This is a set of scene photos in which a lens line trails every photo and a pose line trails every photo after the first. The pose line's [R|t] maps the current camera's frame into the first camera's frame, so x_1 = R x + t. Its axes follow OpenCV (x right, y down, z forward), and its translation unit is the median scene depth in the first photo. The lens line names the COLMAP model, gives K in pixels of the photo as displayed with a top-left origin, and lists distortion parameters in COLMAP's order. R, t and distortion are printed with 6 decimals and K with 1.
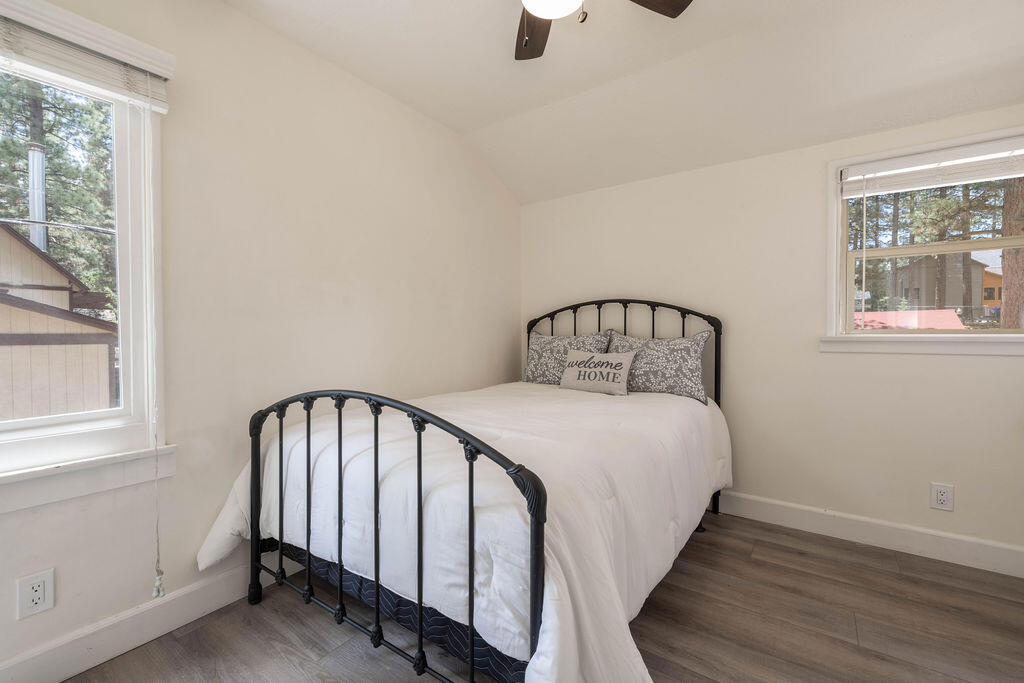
lens RADIAL K [[433.5, 0, 509.2], [0, 433.5, 333.2], [0, 0, 1]] dist [0.001241, 0.000128]
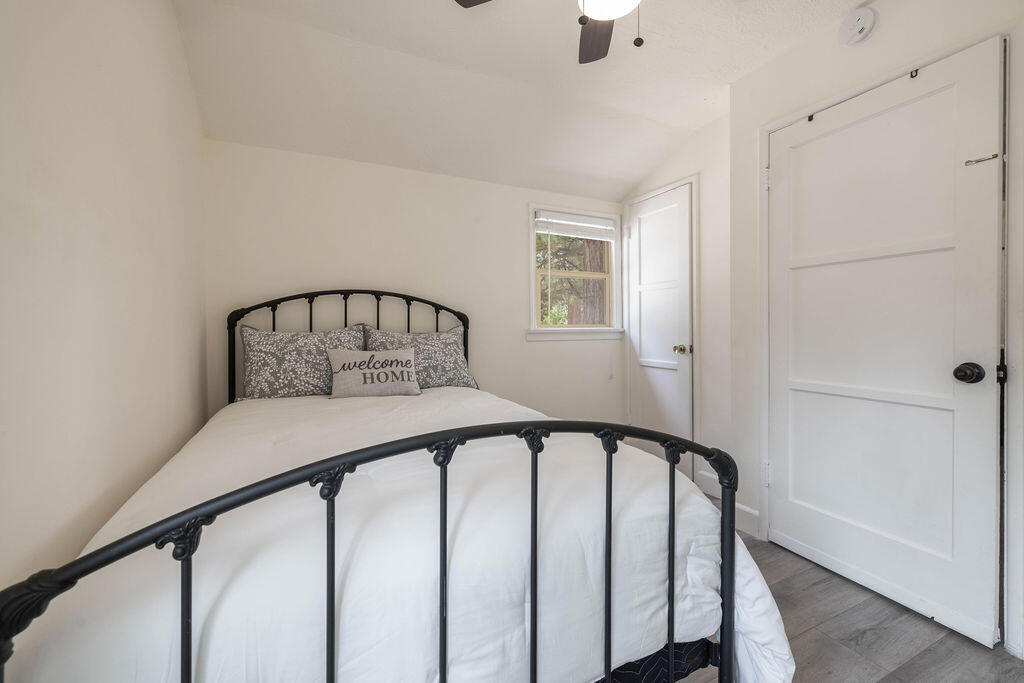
lens RADIAL K [[433.5, 0, 509.2], [0, 433.5, 333.2], [0, 0, 1]] dist [0.001241, 0.000128]
pose [[0.466745, -0.014046, 0.884280, -0.453712], [0.003728, 0.999896, 0.013915, -0.001077], [-0.884384, -0.003198, 0.466749, 0.369831]]
